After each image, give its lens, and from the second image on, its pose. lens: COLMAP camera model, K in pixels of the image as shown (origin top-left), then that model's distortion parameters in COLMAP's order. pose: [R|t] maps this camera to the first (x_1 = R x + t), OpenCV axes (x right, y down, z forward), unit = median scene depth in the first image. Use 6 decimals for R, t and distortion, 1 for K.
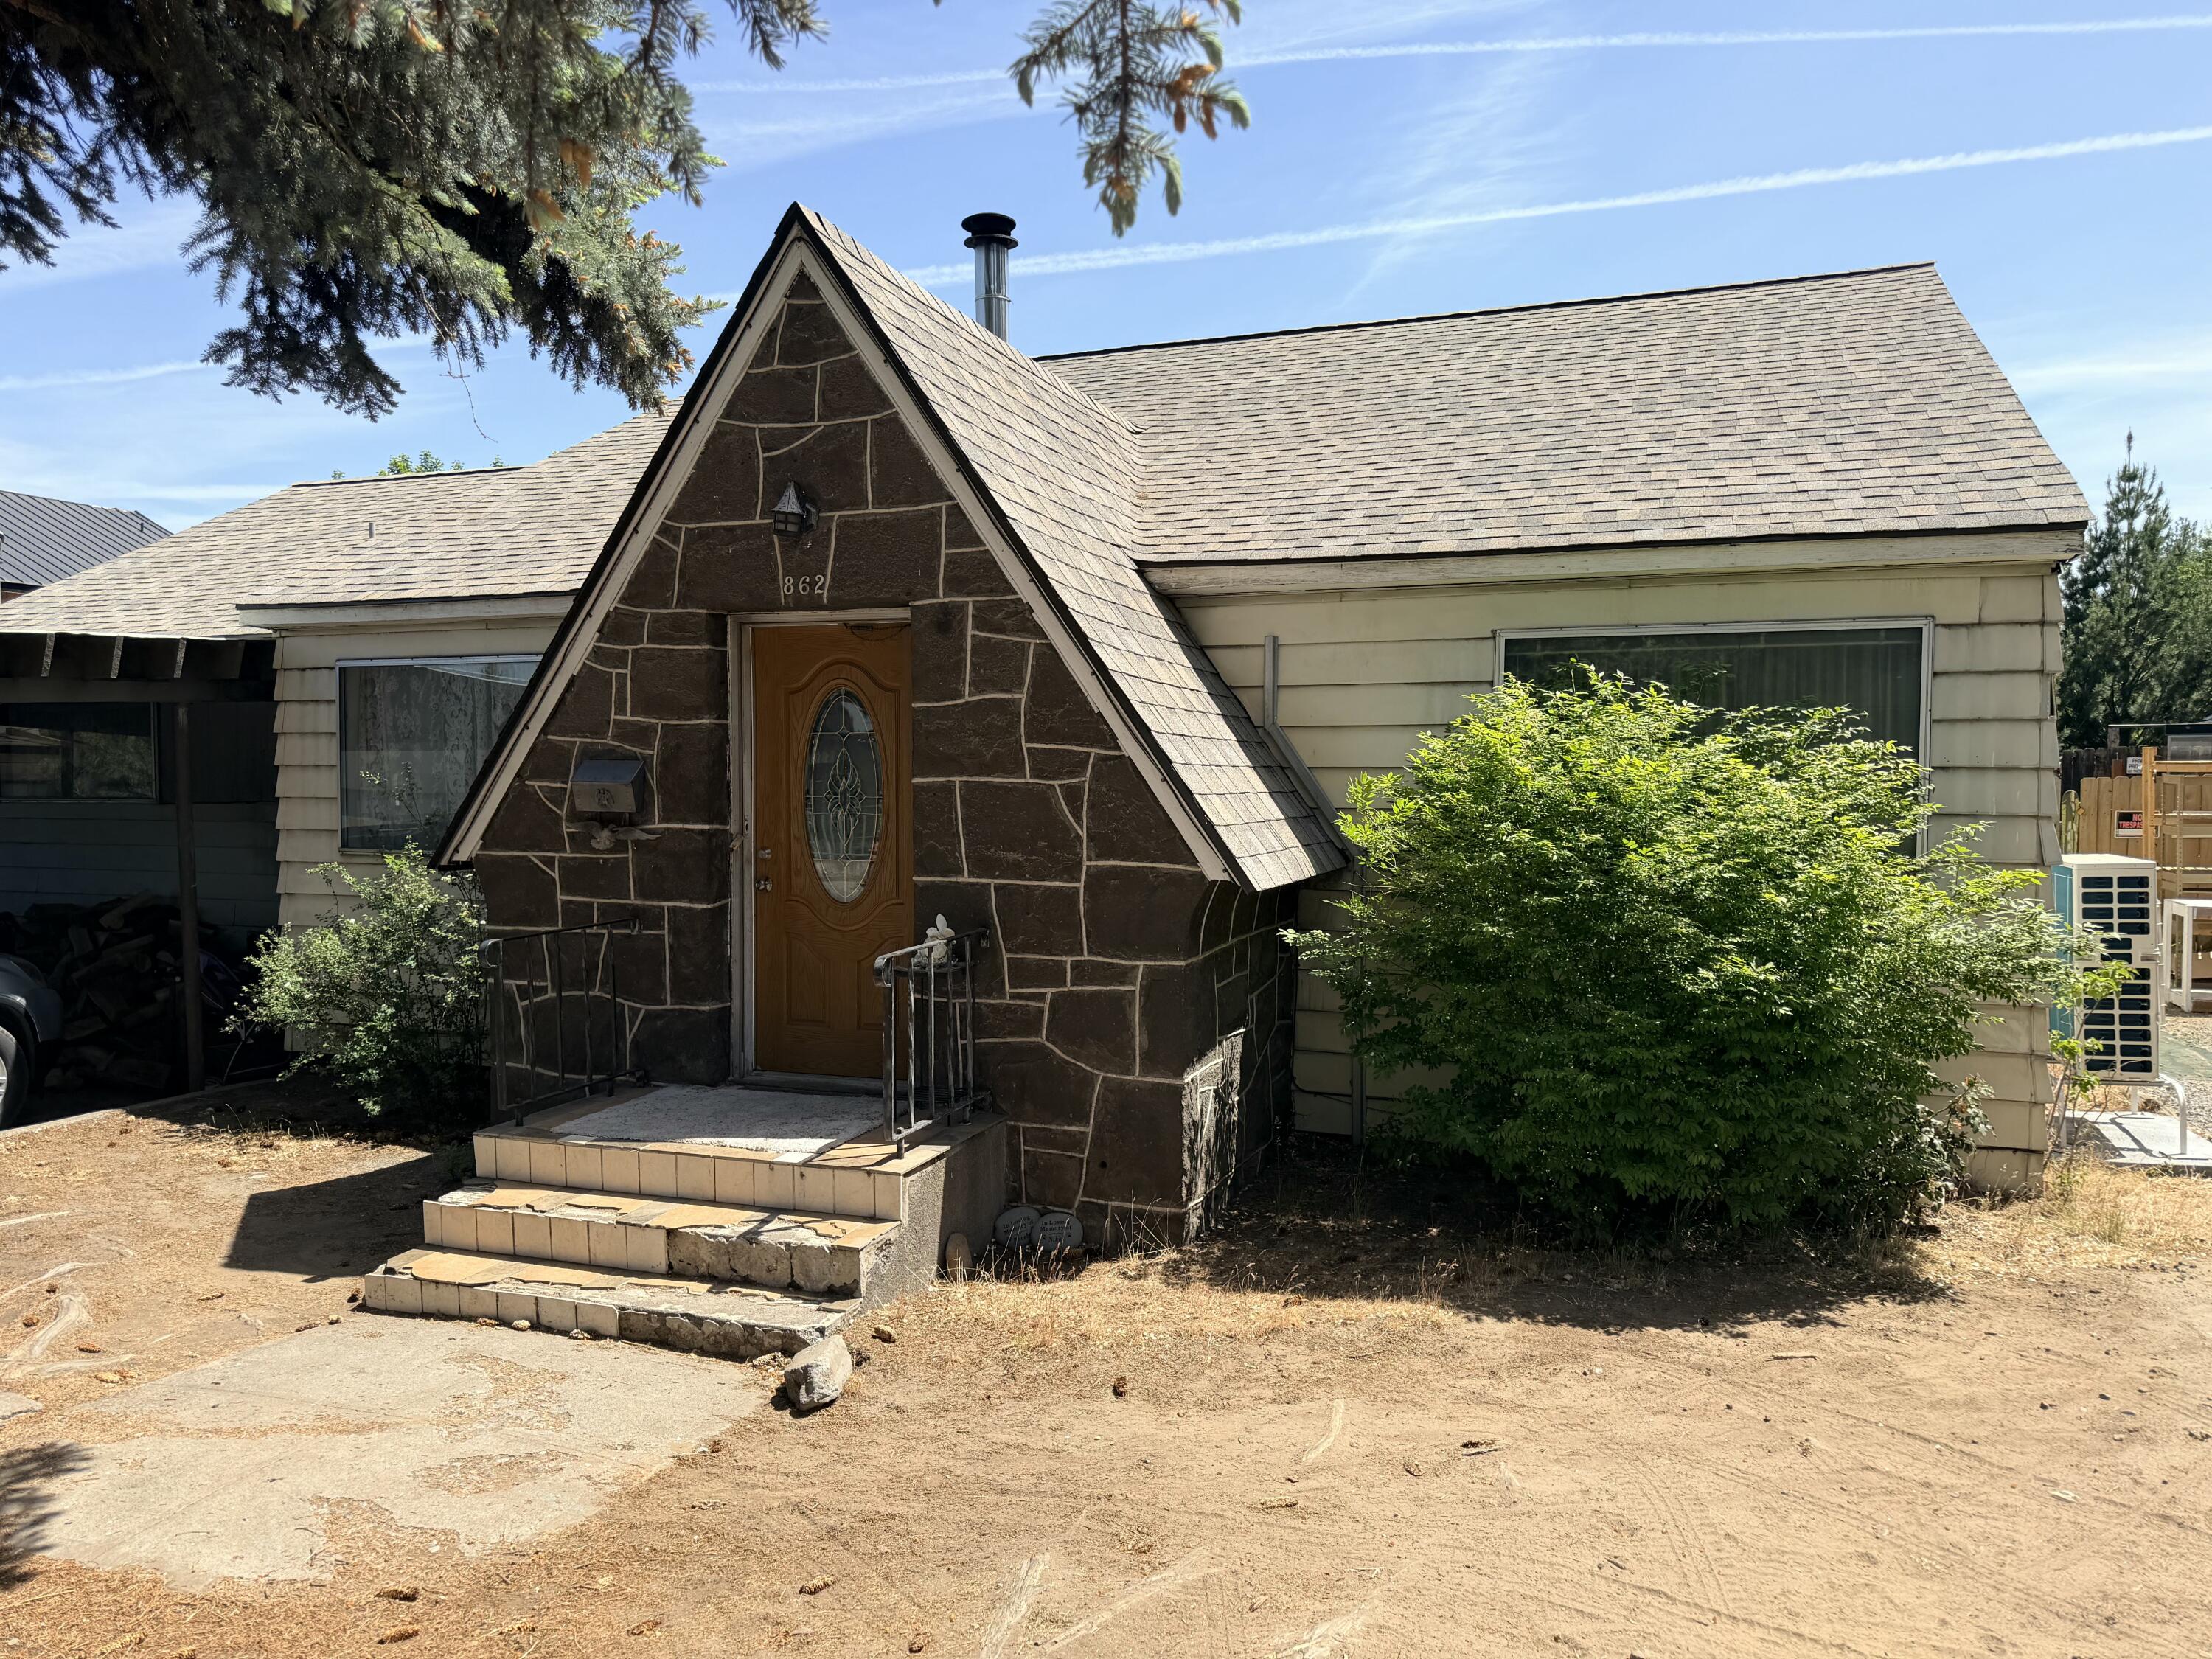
lens RADIAL K [[1556.8, 0, 1112.2], [0, 1556.8, 836.5], [0, 0, 1]] dist [0.022430, -0.028527]
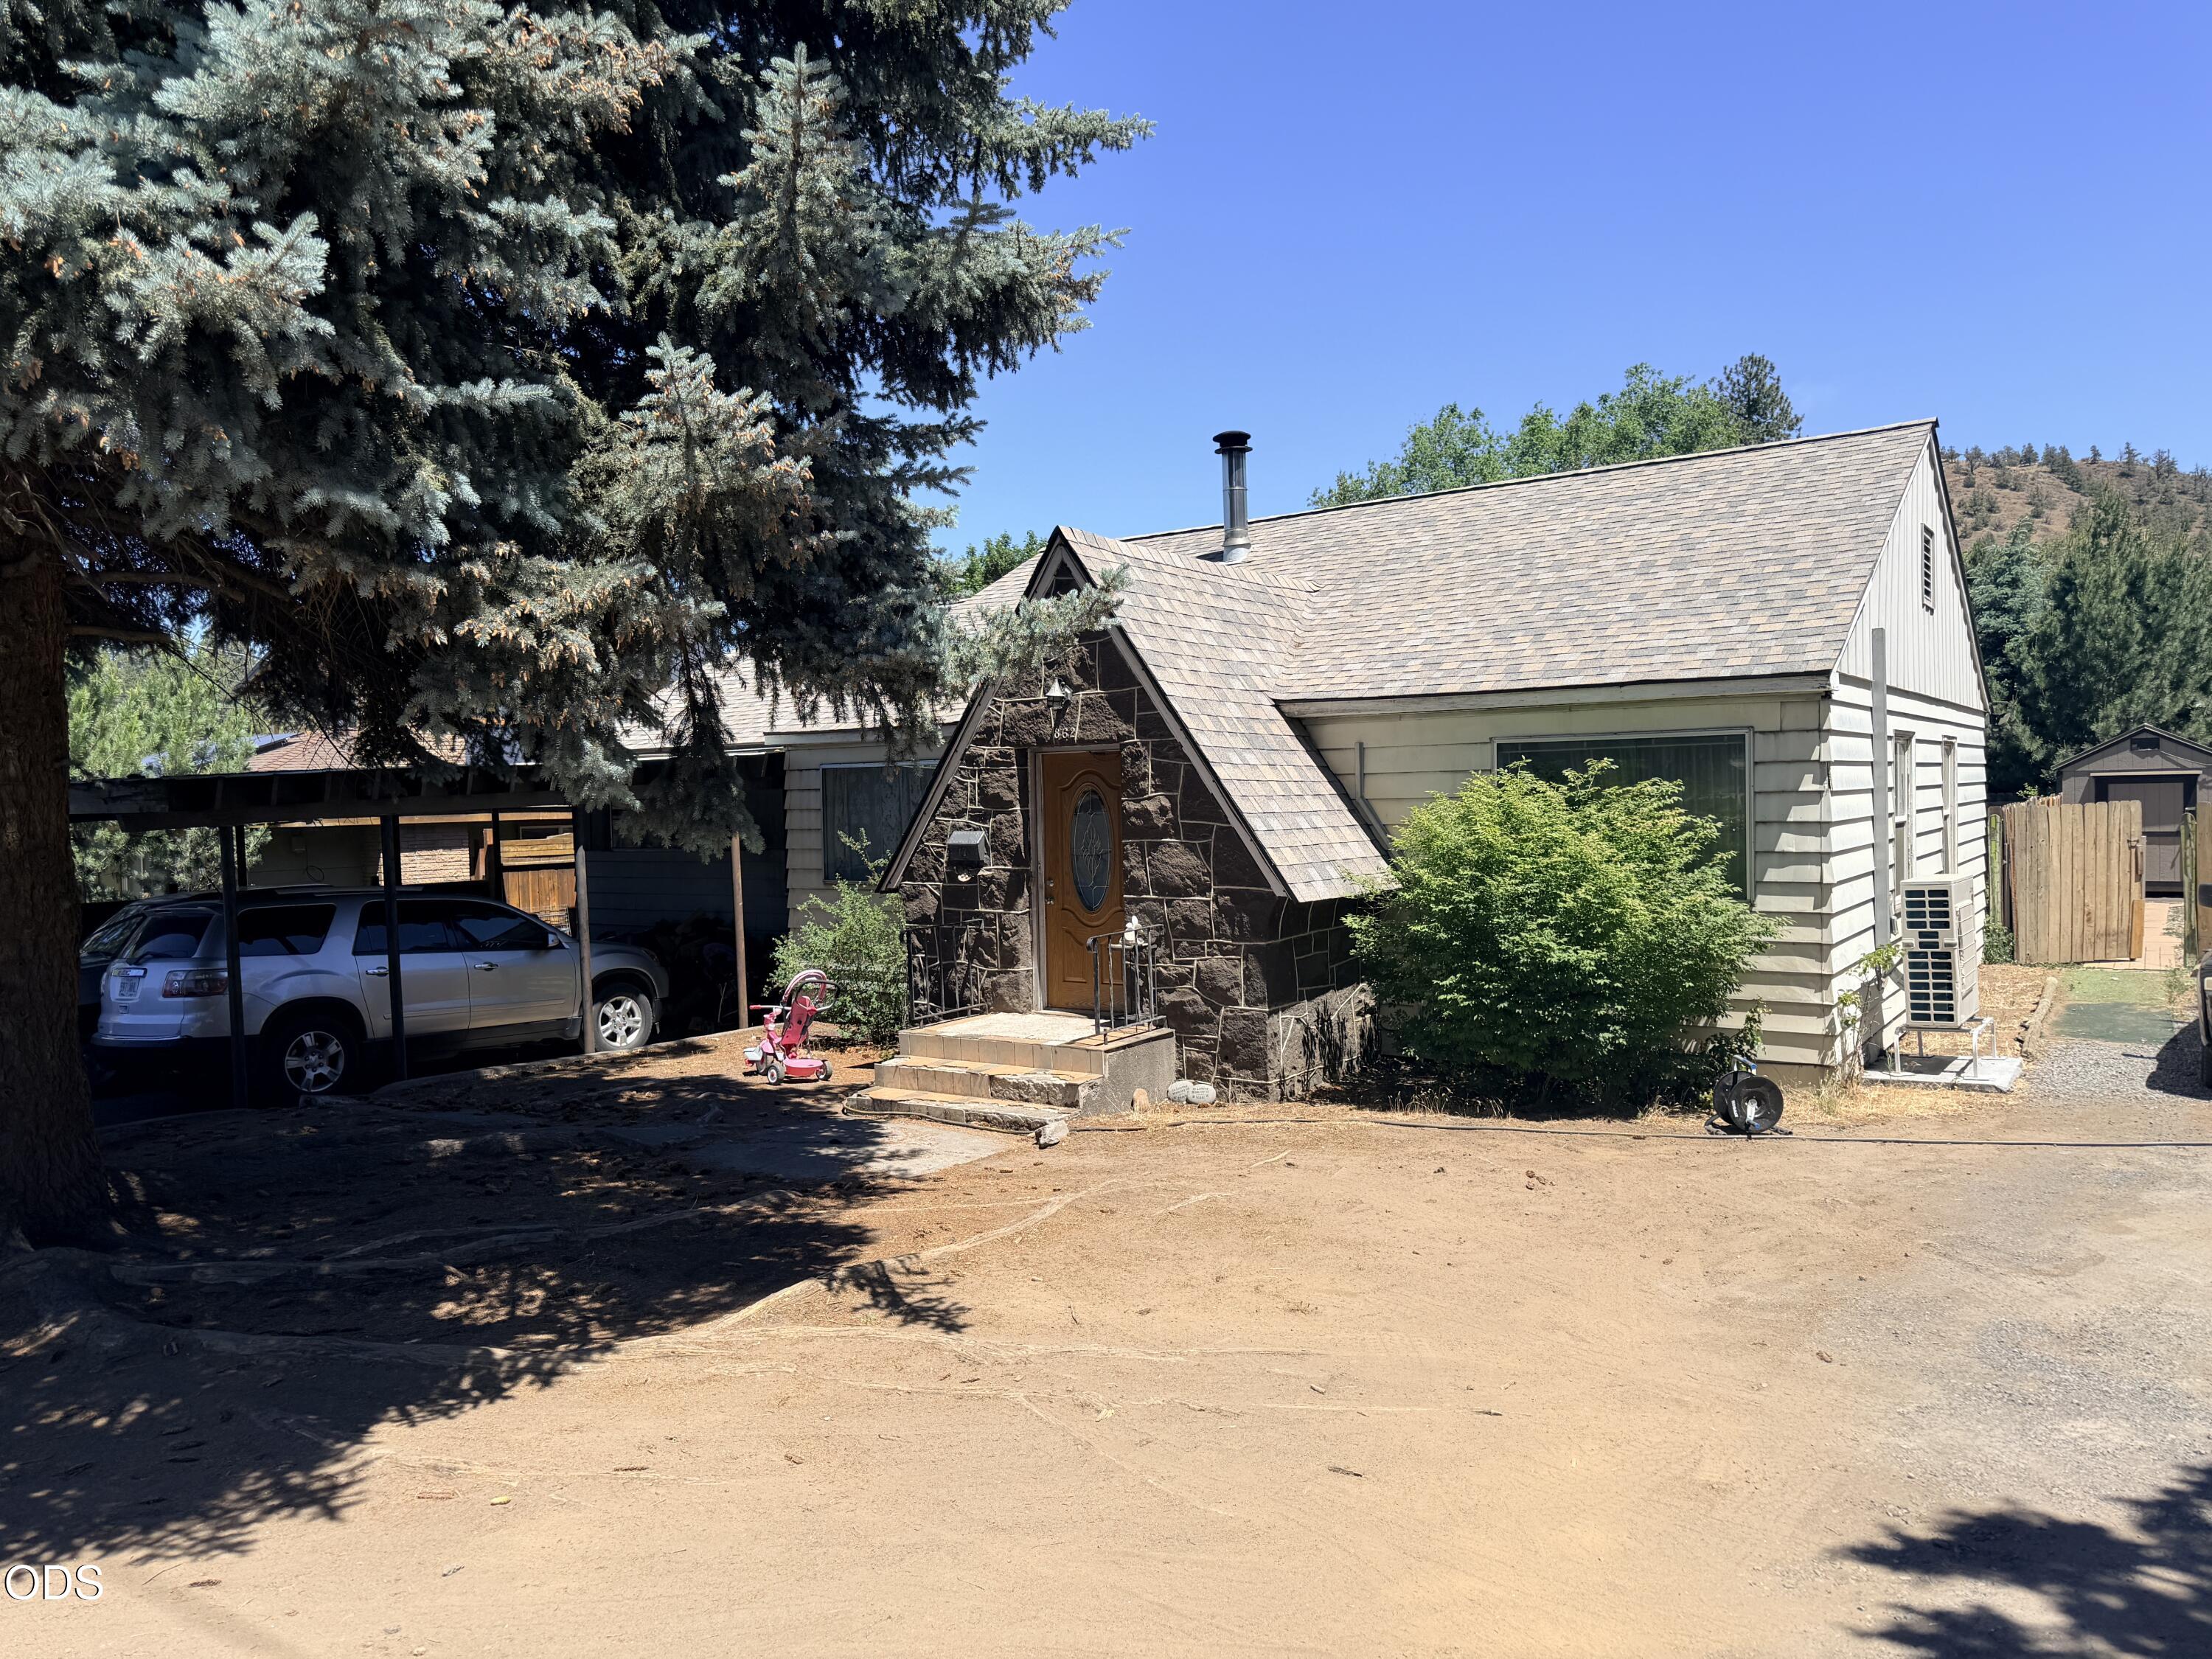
lens RADIAL K [[1556.8, 0, 1103.8], [0, 1556.8, 830.8], [0, 0, 1]] dist [0.022430, -0.028527]
pose [[0.965024, -0.017670, -0.261564, 0.276663], [0.013632, 0.999758, -0.017244, -0.015376], [0.261806, 0.013075, 0.965032, -0.637229]]
